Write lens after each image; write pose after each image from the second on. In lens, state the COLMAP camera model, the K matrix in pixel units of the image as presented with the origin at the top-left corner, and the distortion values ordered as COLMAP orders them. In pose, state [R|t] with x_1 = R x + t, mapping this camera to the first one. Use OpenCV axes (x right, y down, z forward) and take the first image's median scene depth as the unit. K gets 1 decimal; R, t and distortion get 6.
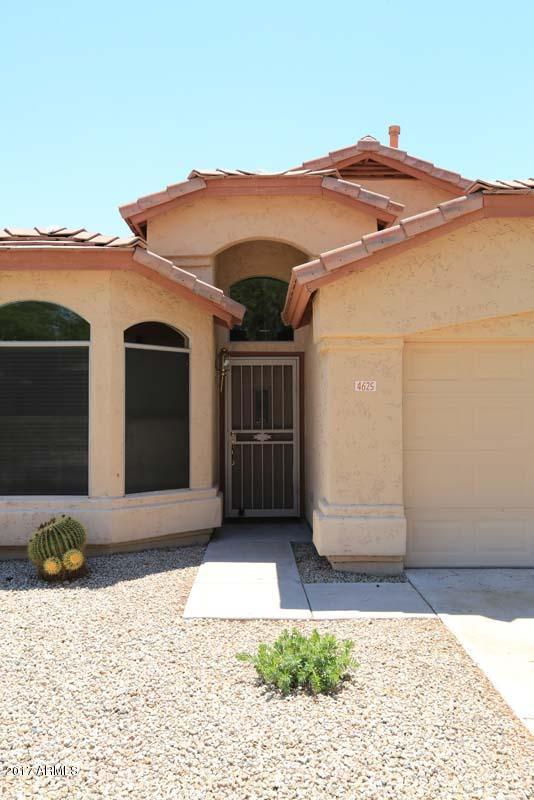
lens RADIAL K [[652.9, 0, 267.0], [0, 652.9, 400.0], [0, 0, 1]] dist [0.007808, 0.001172]
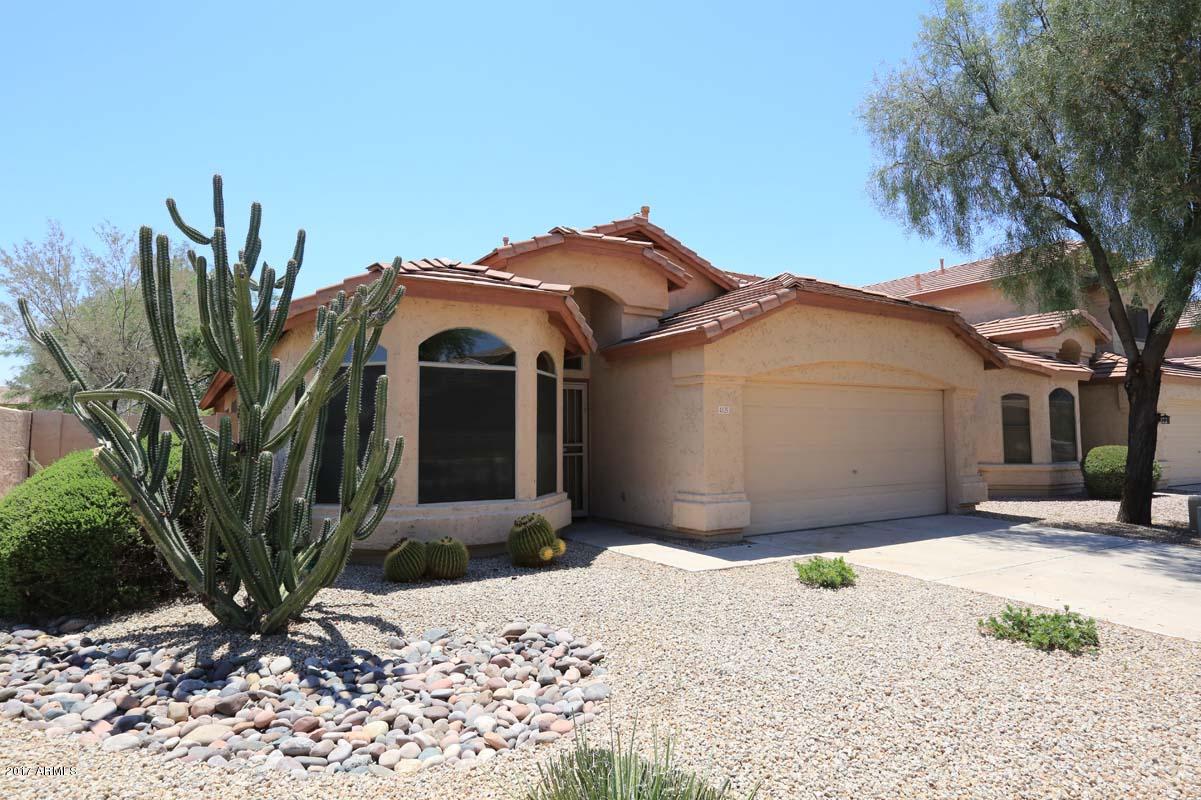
lens RADIAL K [[681.2, 0, 599.2], [0, 681.2, 393.4], [0, 0, 1]] dist [-0.077556, 0.060114]
pose [[0.859389, 0.031991, 0.510321, -0.678638], [-0.013455, 0.999110, -0.039973, 0.004033], [-0.511145, 0.027486, 0.859055, -0.107444]]
